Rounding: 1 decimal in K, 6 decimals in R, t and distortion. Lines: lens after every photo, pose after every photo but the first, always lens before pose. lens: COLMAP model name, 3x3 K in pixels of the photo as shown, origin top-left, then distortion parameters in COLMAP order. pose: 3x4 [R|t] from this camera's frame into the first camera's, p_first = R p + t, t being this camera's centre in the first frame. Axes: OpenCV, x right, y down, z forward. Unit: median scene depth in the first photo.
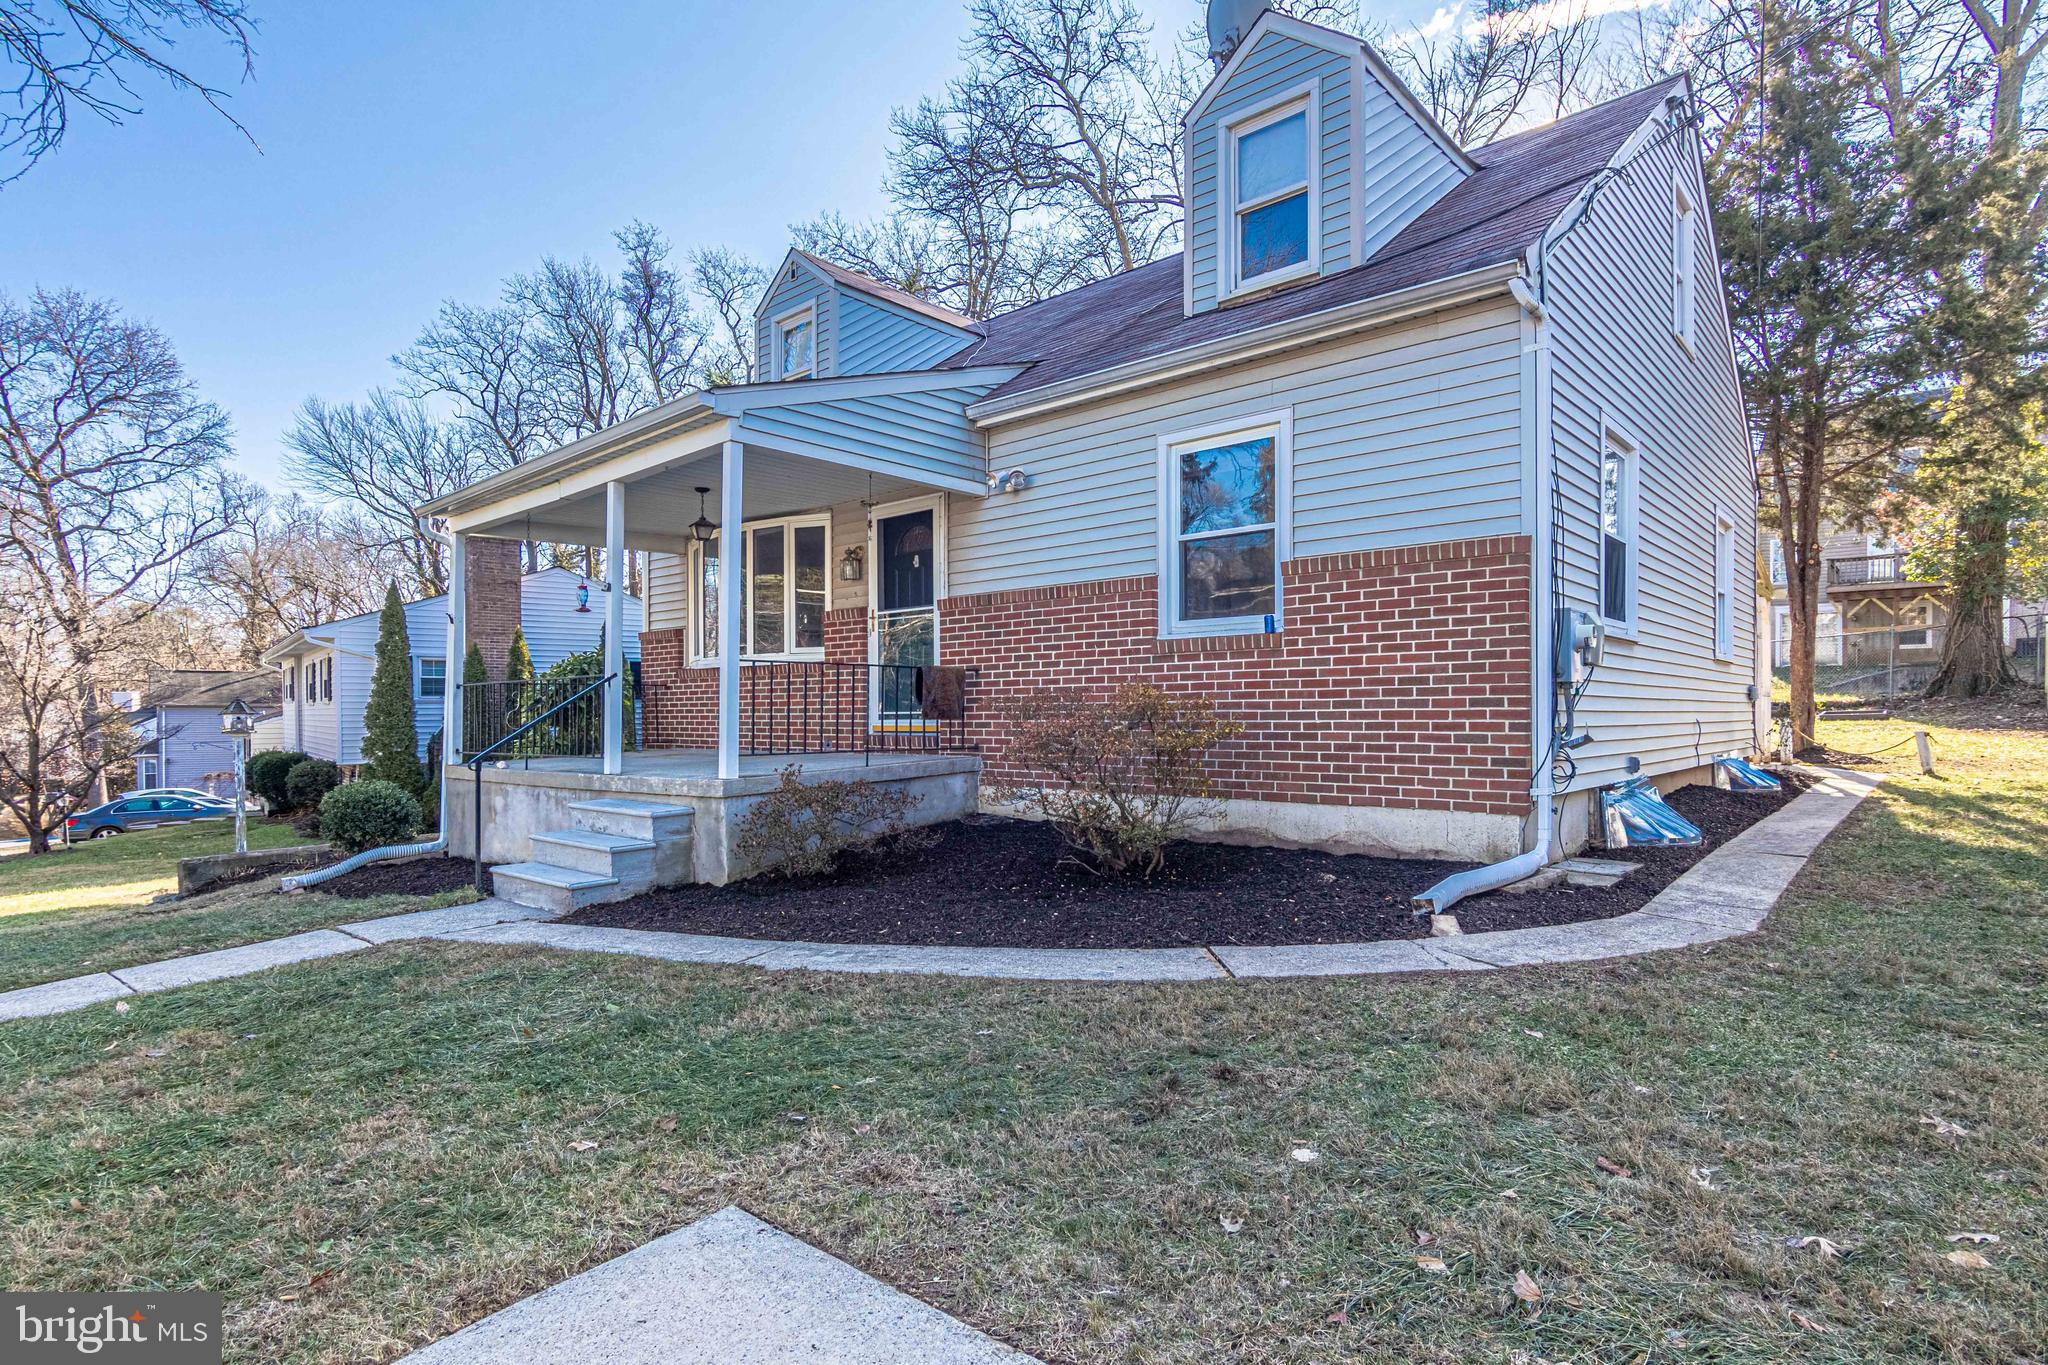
lens RADIAL K [[1064.9, 0, 1018.7], [0, 1064.9, 721.9], [0, 0, 1]] dist [-0.001228, -0.001060]
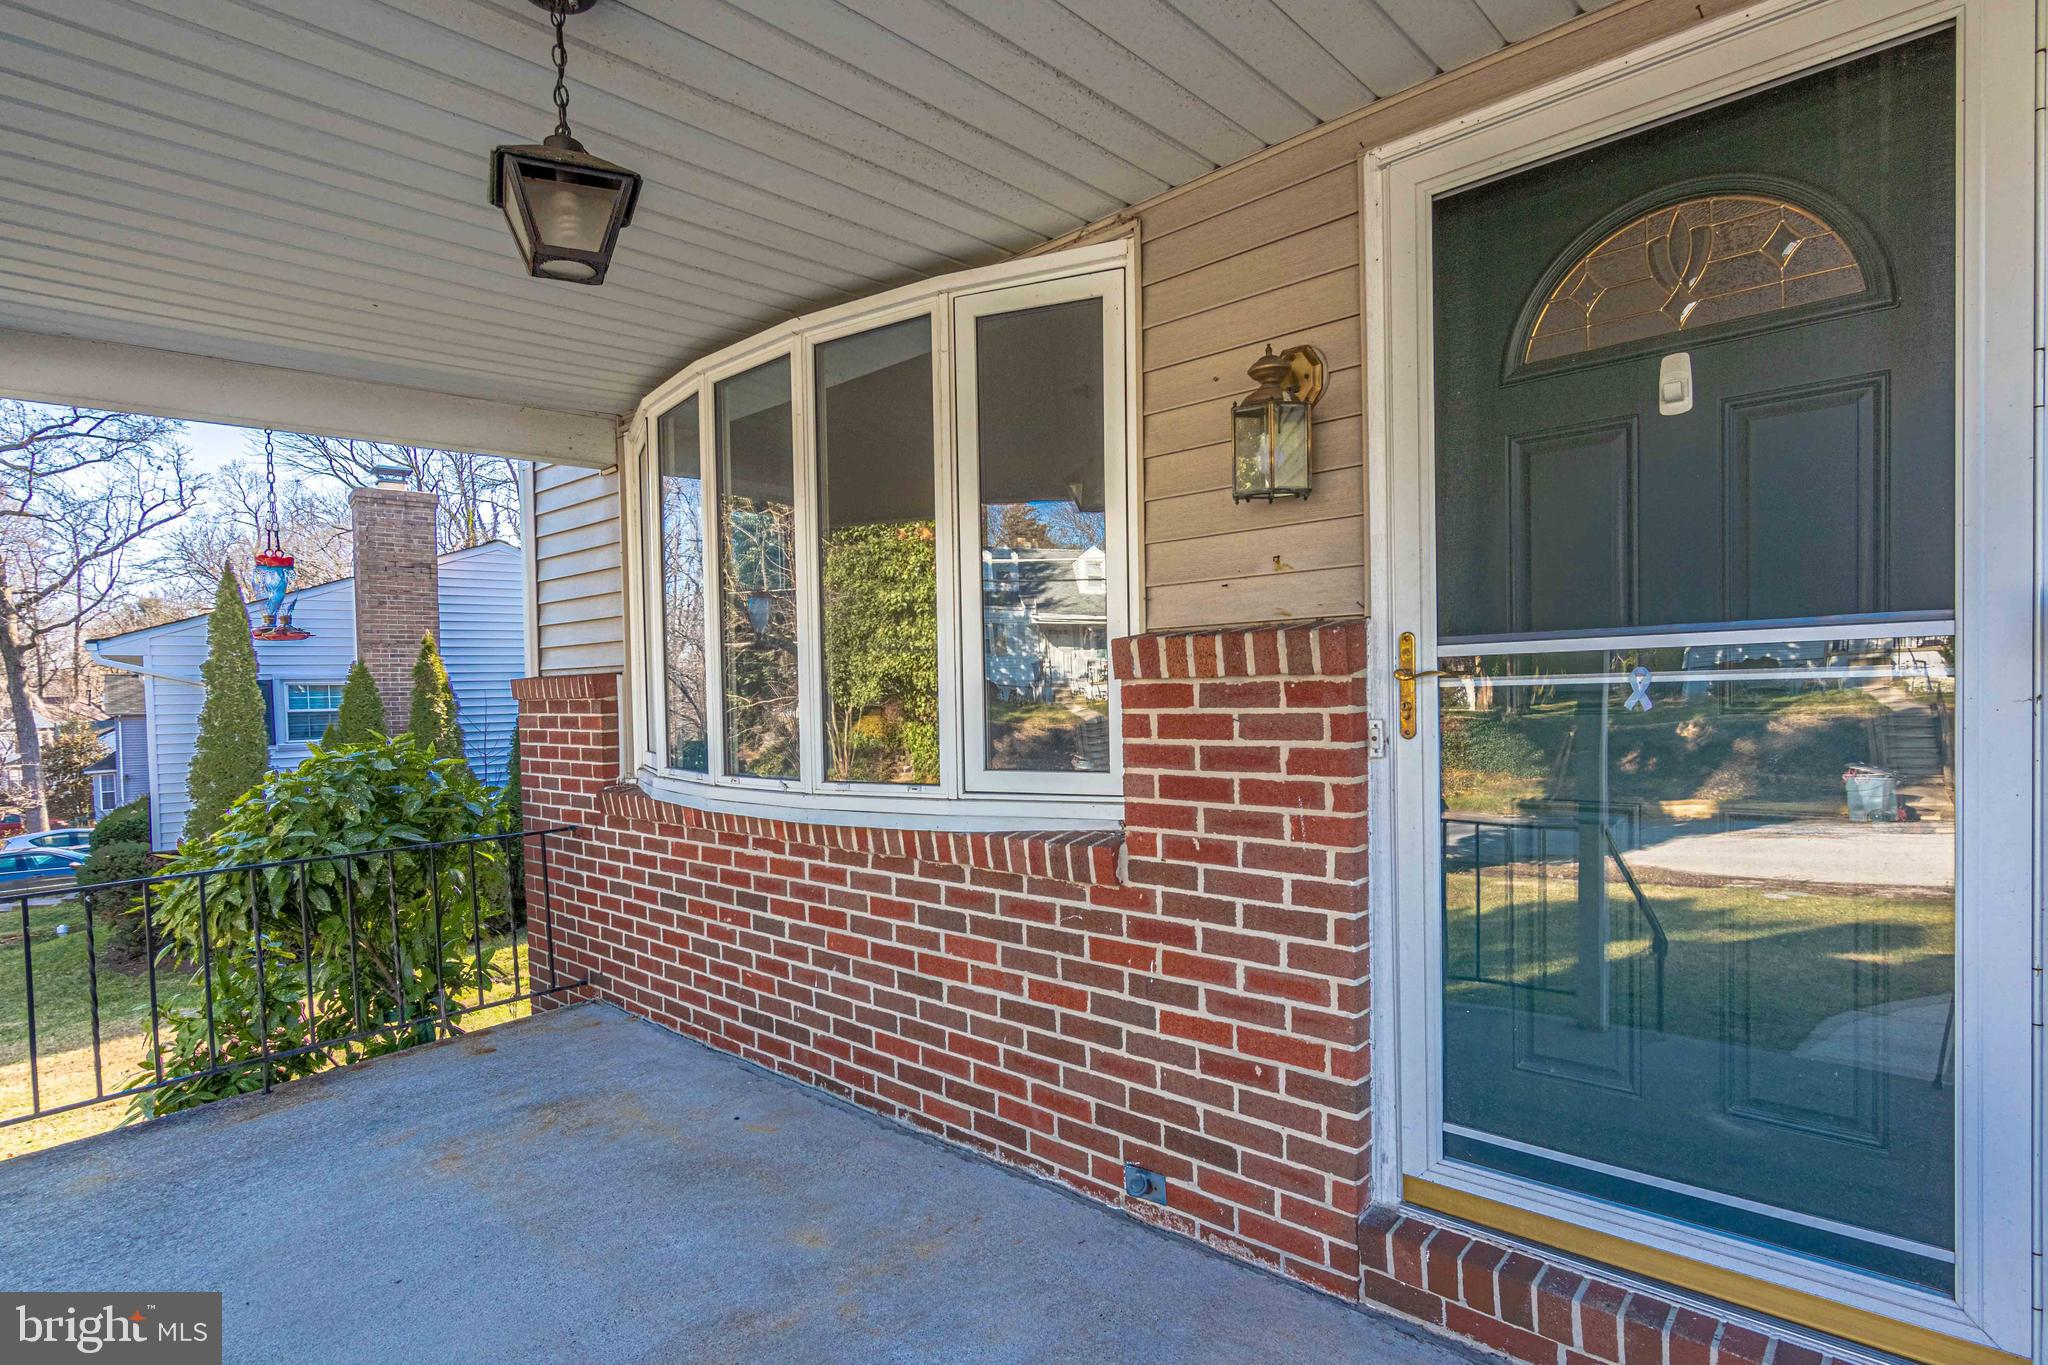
lens RADIAL K [[1064.9, 0, 1018.7], [0, 1064.9, 721.9], [0, 0, 1]] dist [-0.001228, -0.001060]
pose [[0.999578, -0.016495, -0.023930, -0.211980], [0.017014, 0.999621, 0.021644, -0.095340], [0.023564, -0.022042, 0.999479, 0.799749]]
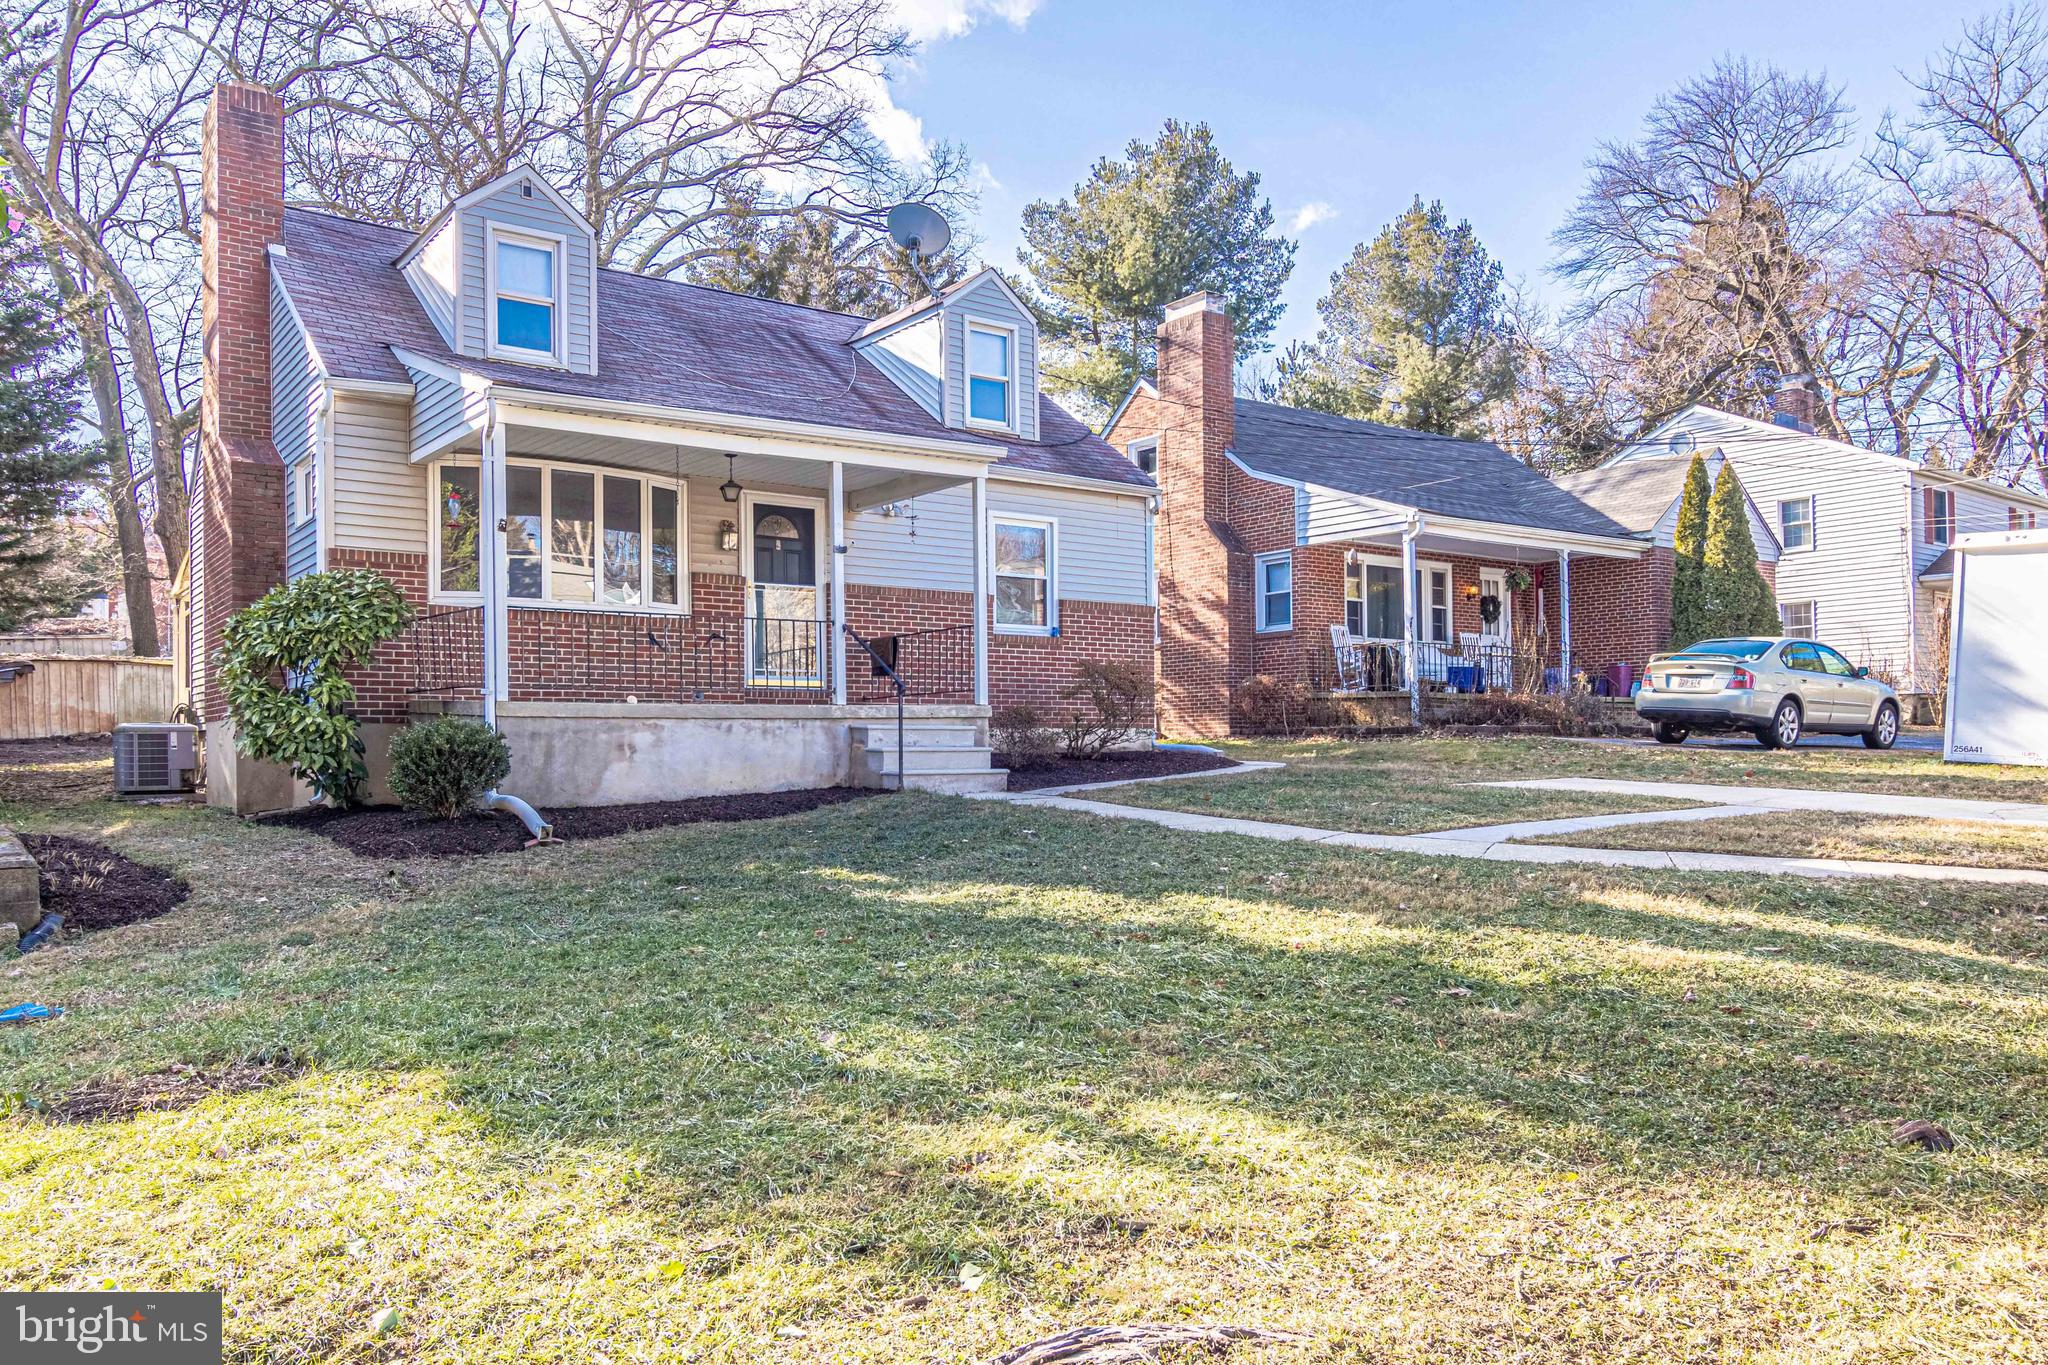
lens RADIAL K [[1471.7, 0, 970.4], [0, 1471.7, 749.2], [0, 0, 1]] dist [0.000225, -0.000946]
pose [[0.224719, 0.003281, 0.974418, -1.661380], [0.008721, 0.999948, -0.005378, 0.090190], [-0.974385, 0.009707, 0.224678, 0.416702]]
